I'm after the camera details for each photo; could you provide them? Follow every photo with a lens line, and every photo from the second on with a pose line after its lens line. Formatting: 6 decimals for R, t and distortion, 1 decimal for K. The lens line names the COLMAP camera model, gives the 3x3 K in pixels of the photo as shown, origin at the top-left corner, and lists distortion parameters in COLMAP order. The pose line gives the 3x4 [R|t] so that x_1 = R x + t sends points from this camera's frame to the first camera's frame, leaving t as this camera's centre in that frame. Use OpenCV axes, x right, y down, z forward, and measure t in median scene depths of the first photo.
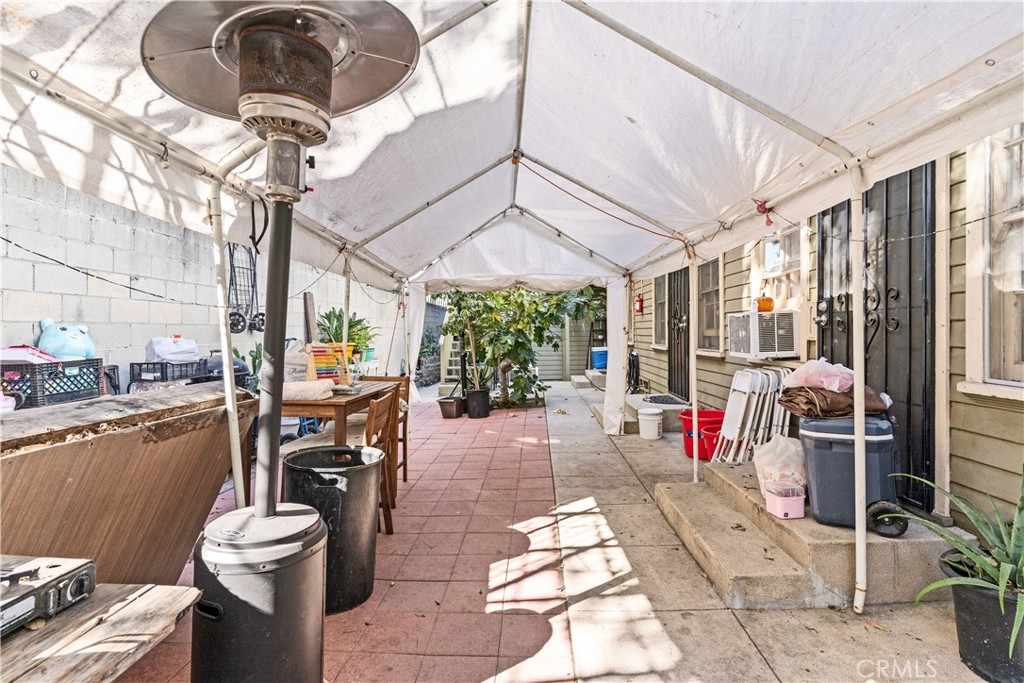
lens RADIAL K [[494.0, 0, 509.3], [0, 494.0, 339.3], [0, 0, 1]] dist [0.001342, 0.000016]
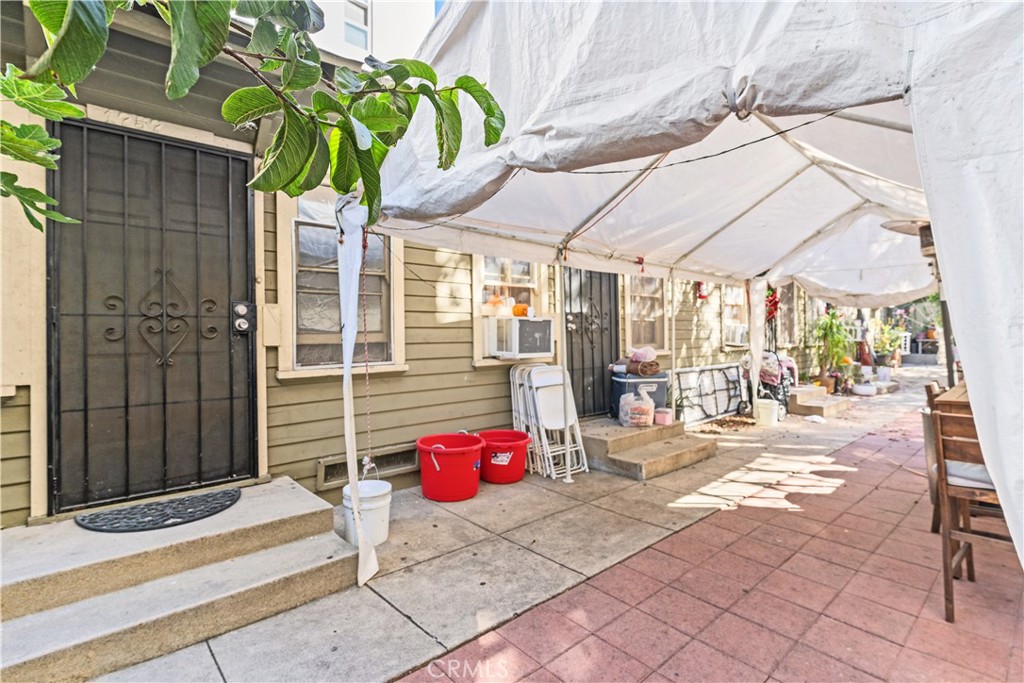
lens RADIAL K [[494.0, 0, 509.3], [0, 494.0, 339.3], [0, 0, 1]] dist [0.001342, 0.000016]
pose [[-0.700224, 0.014291, 0.713780, -0.364862], [0.033986, 0.999333, 0.013332, -0.030570], [-0.713114, 0.033594, -0.700243, 2.318742]]
